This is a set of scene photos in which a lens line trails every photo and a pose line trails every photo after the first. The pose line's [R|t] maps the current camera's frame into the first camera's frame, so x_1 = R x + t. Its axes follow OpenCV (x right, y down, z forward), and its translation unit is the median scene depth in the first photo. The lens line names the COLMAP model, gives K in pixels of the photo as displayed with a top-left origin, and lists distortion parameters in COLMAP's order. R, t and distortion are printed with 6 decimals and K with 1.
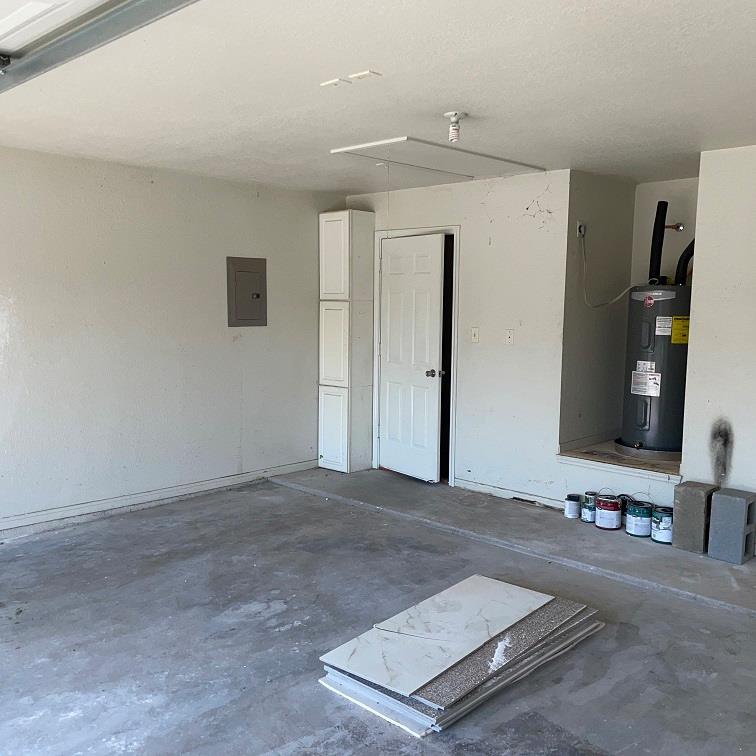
lens RADIAL K [[771.6, 0, 379.4], [0, 771.6, 375.3], [0, 0, 1]] dist [0.047894, 0.000000]
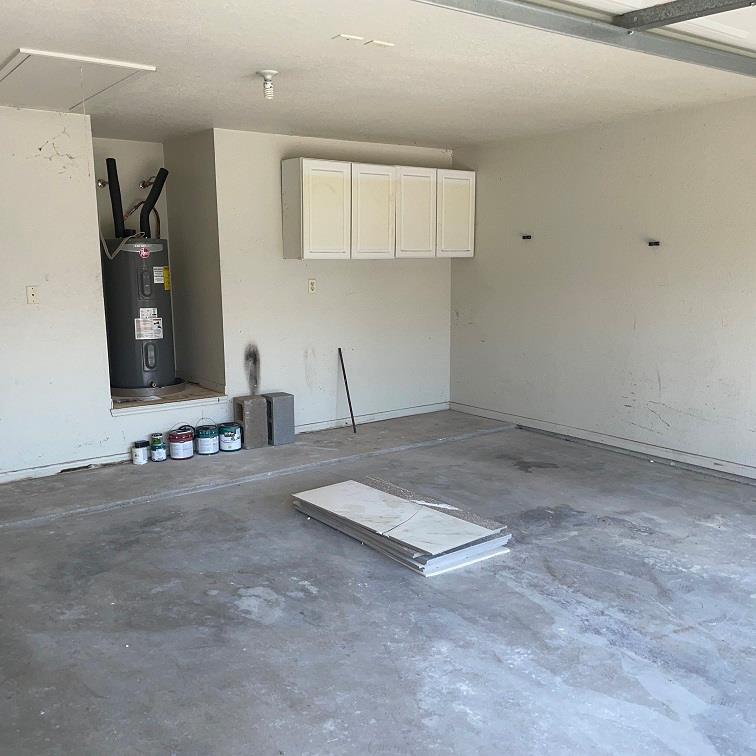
lens RADIAL K [[771.6, 0, 379.4], [0, 771.6, 380.8], [0, 0, 1]] dist [0.047894, 0.000000]
pose [[0.159732, -0.166387, 0.973037, -0.789757], [0.111077, 0.982462, 0.149764, -0.051820], [-0.980891, 0.084160, 0.175413, 0.567815]]
